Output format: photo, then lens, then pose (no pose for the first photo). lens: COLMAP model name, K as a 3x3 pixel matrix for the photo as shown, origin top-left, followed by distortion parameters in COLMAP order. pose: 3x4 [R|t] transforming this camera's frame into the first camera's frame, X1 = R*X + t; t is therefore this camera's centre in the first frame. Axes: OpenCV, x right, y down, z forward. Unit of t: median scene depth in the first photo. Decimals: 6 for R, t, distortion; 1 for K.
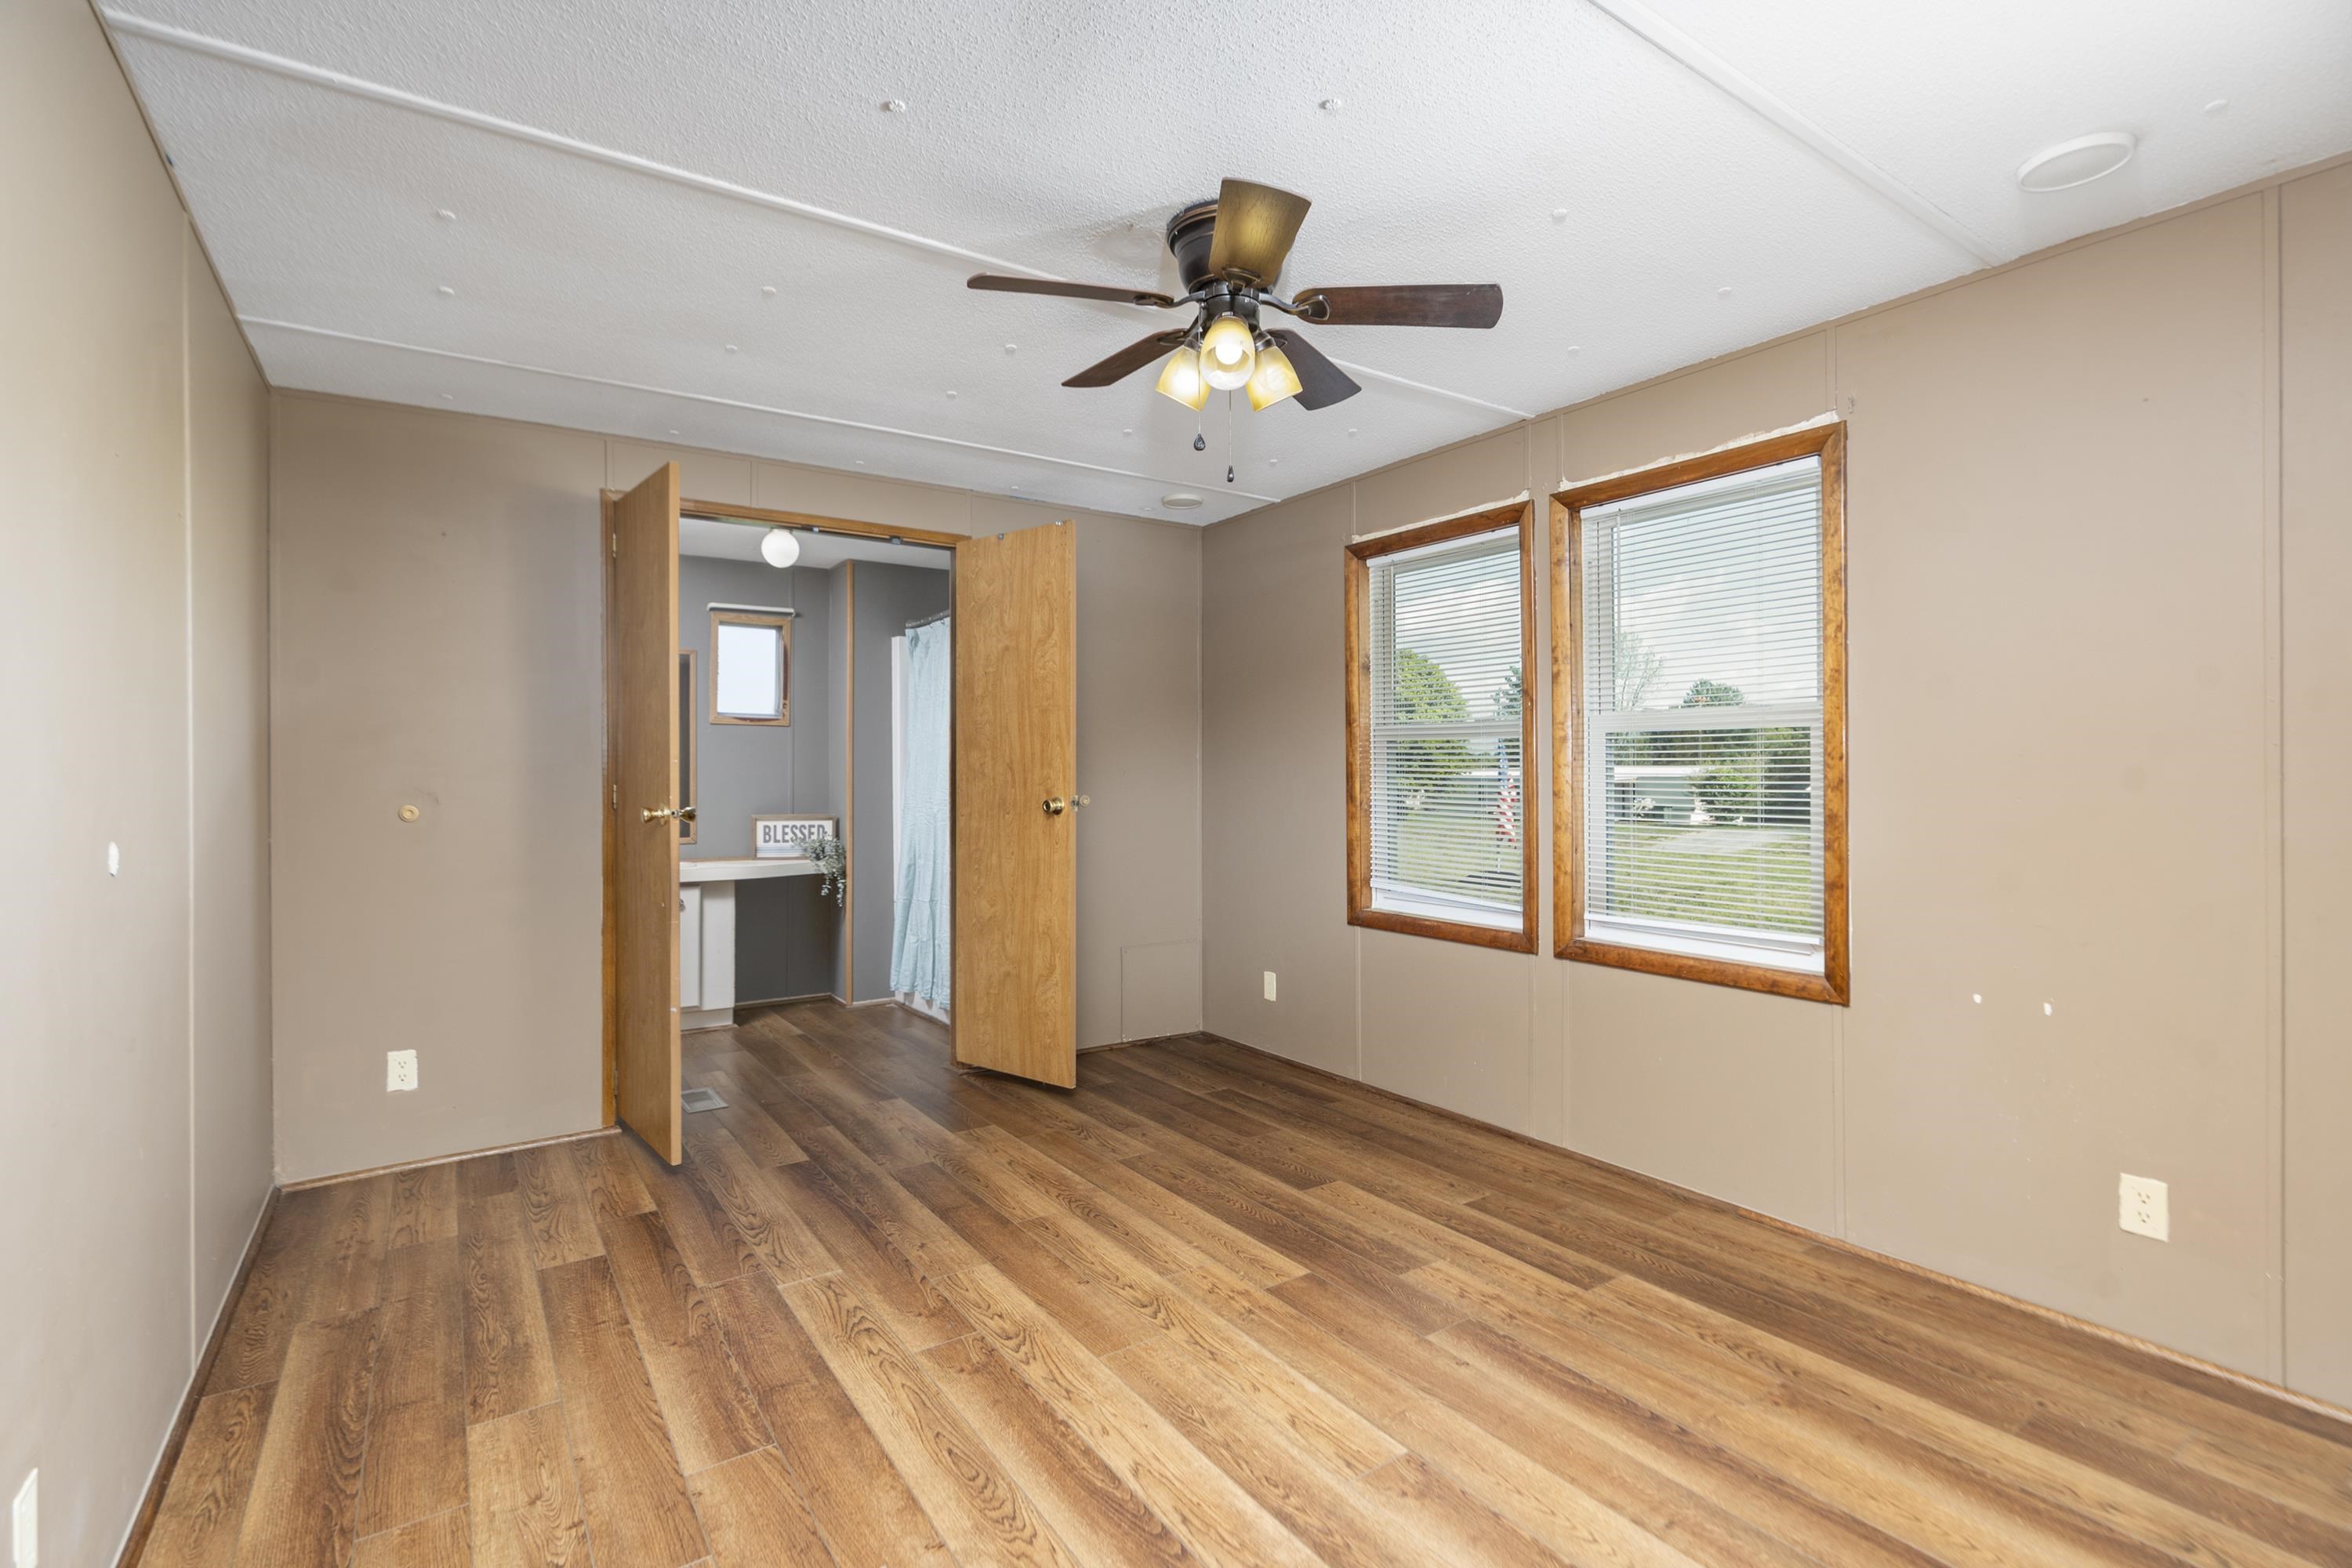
lens RADIAL K [[1078.2, 0, 1162.2], [0, 1078.2, 771.0], [0, 0, 1]] dist [-0.001870, 0.002292]
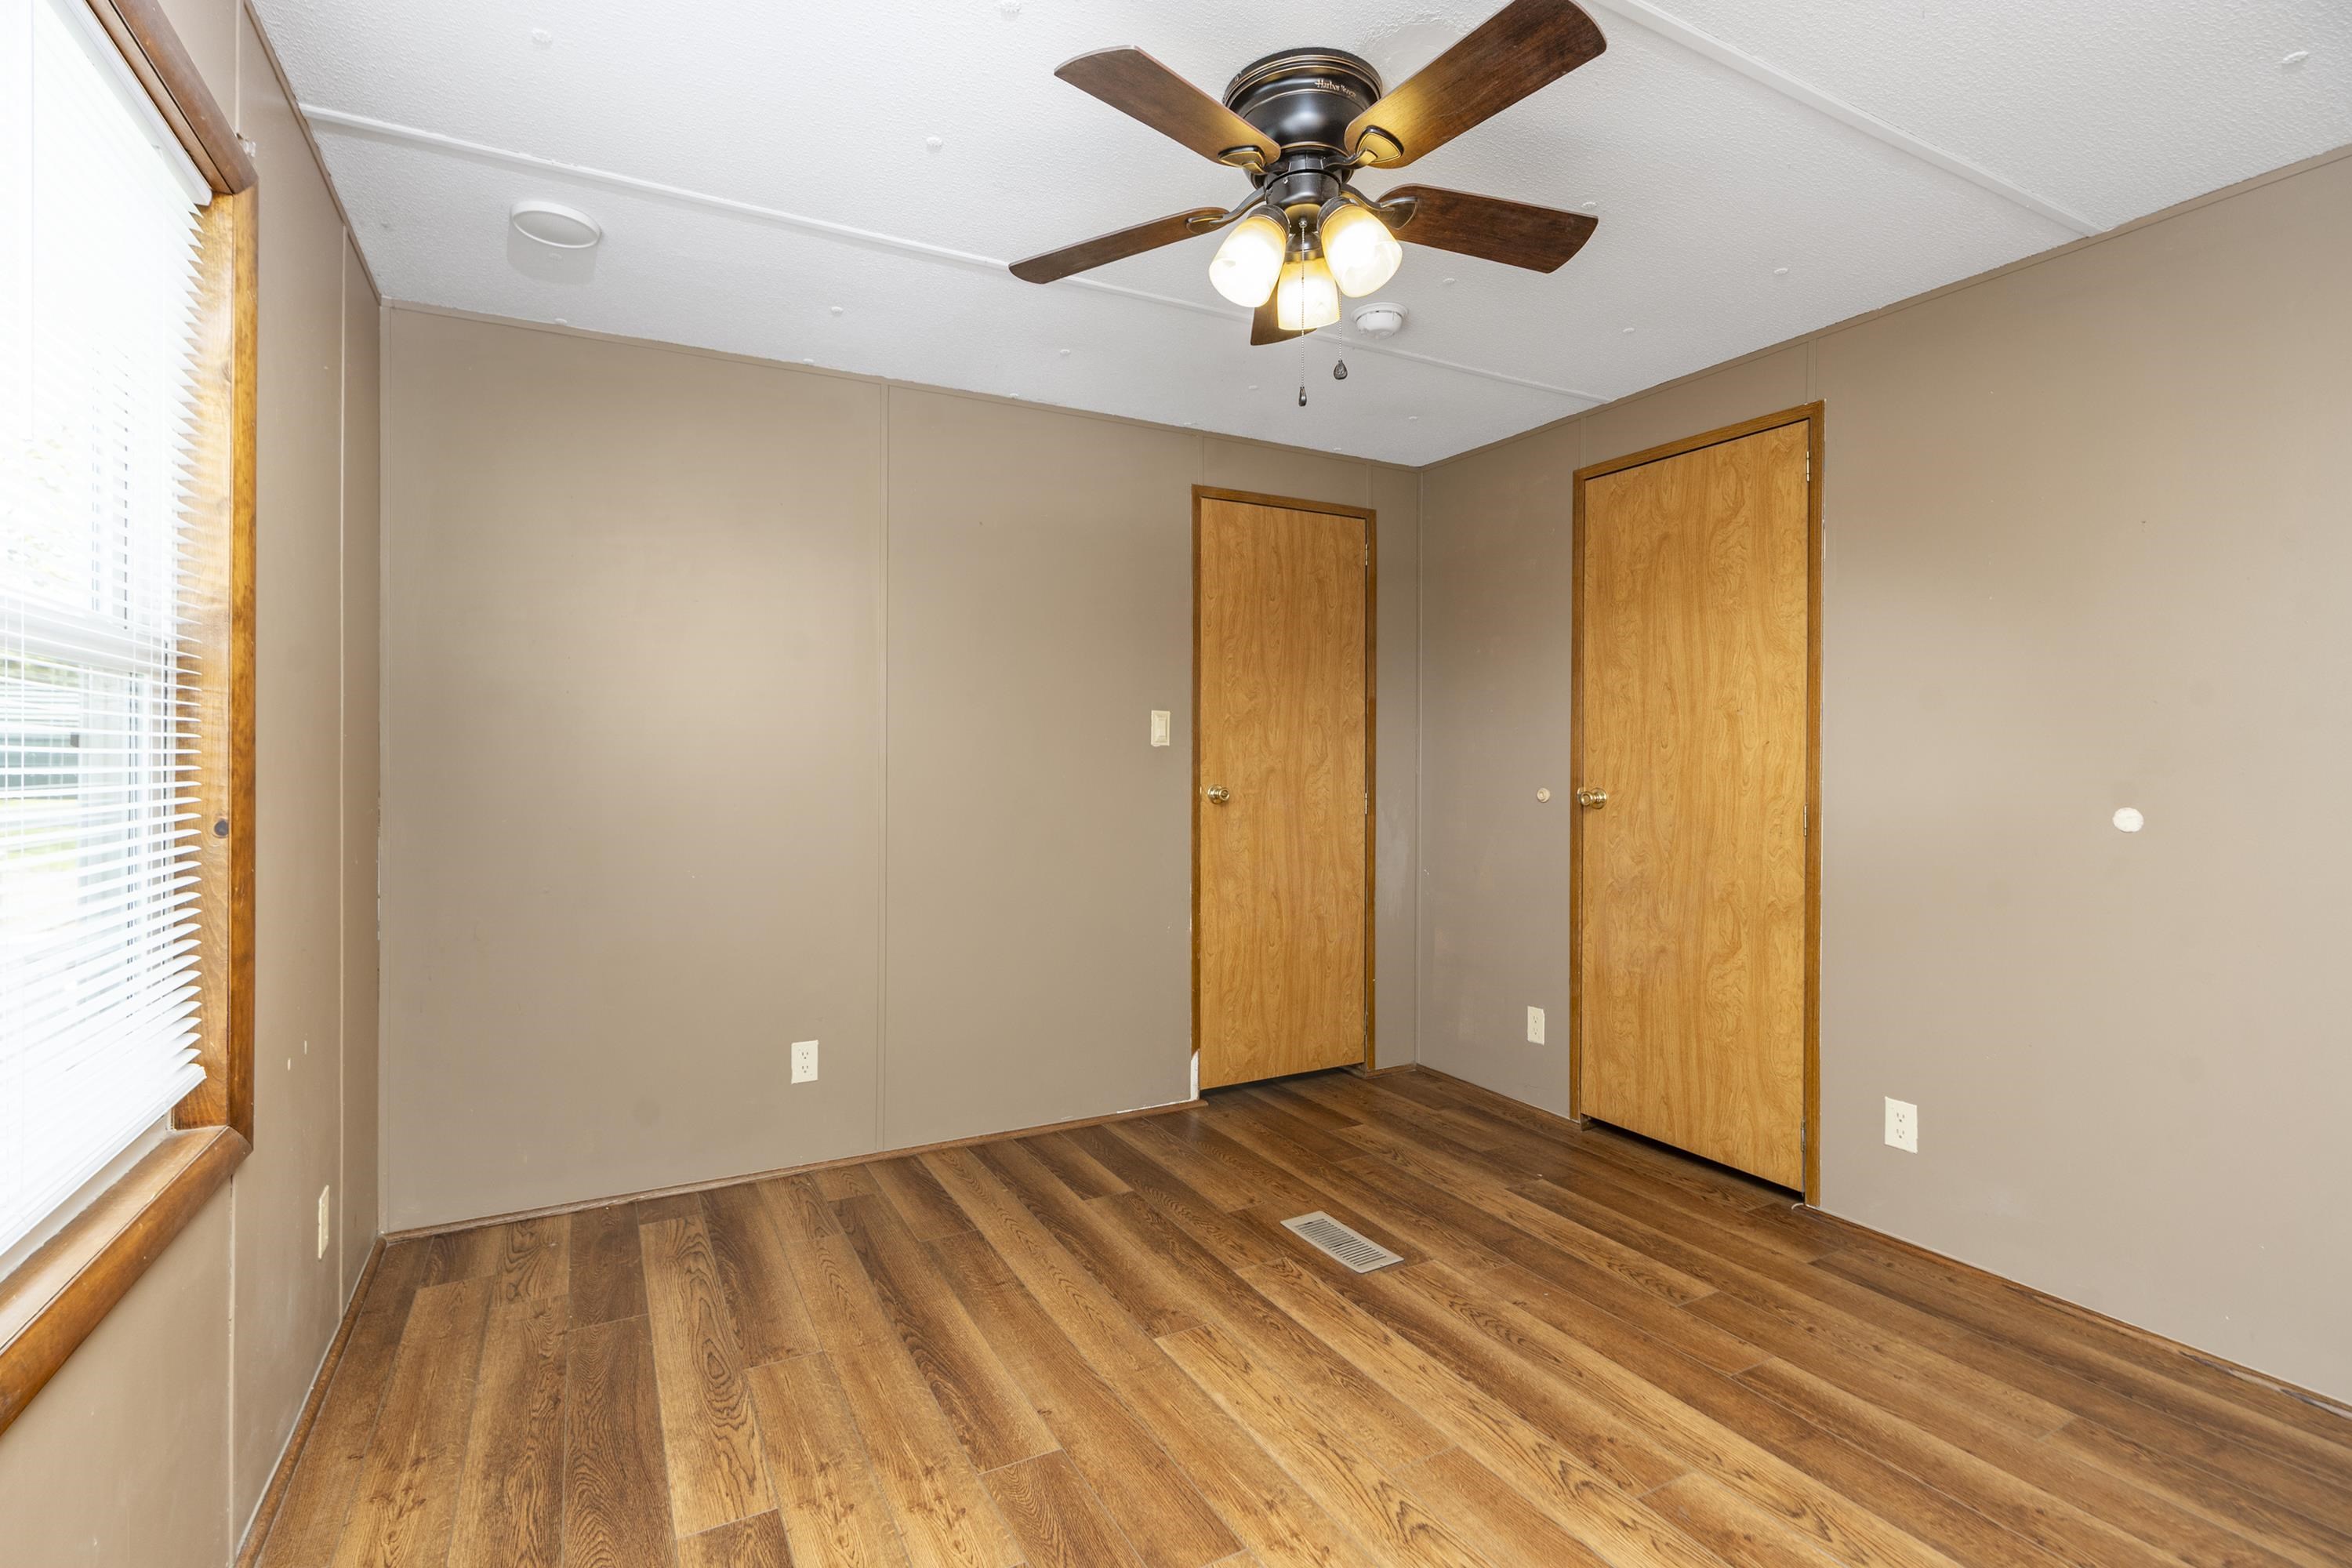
lens RADIAL K [[1078.2, 0, 1169.2], [0, 1078.2, 777.5], [0, 0, 1]] dist [-0.001870, 0.002292]
pose [[-0.995746, -0.002208, 0.092111, 0.098622], [-0.000691, 0.999864, 0.016494, 0.002070], [-0.092135, 0.016360, -0.995612, 2.015692]]
